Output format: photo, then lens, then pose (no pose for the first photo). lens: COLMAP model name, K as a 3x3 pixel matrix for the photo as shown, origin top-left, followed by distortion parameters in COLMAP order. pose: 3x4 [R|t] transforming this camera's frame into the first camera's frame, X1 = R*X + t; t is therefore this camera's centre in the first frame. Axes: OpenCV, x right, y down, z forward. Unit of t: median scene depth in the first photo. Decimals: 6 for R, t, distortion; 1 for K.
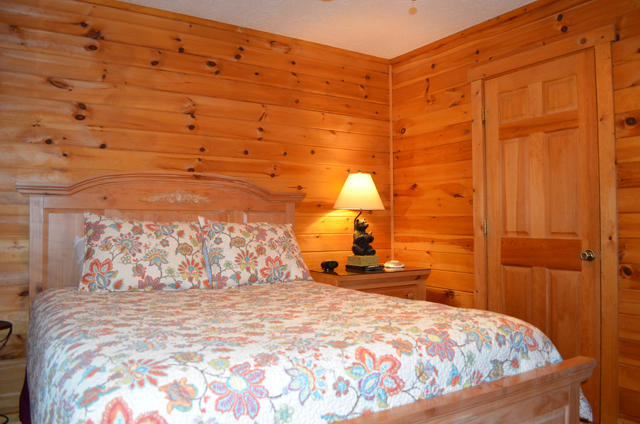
lens RADIAL K [[502.6, 0, 321.0], [0, 502.6, 210.3], [0, 0, 1]] dist [-0.074095, -0.000640]
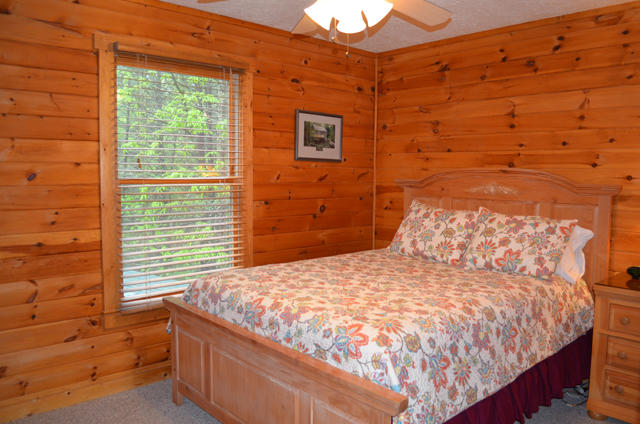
lens RADIAL K [[502.6, 0, 321.5], [0, 502.6, 212.1], [0, 0, 1]] dist [-0.074095, -0.000640]
pose [[0.165187, 0.088052, -0.982324, 0.908770], [0.025421, 0.995296, 0.093490, -0.101787], [0.985935, -0.040415, 0.162172, 0.437212]]
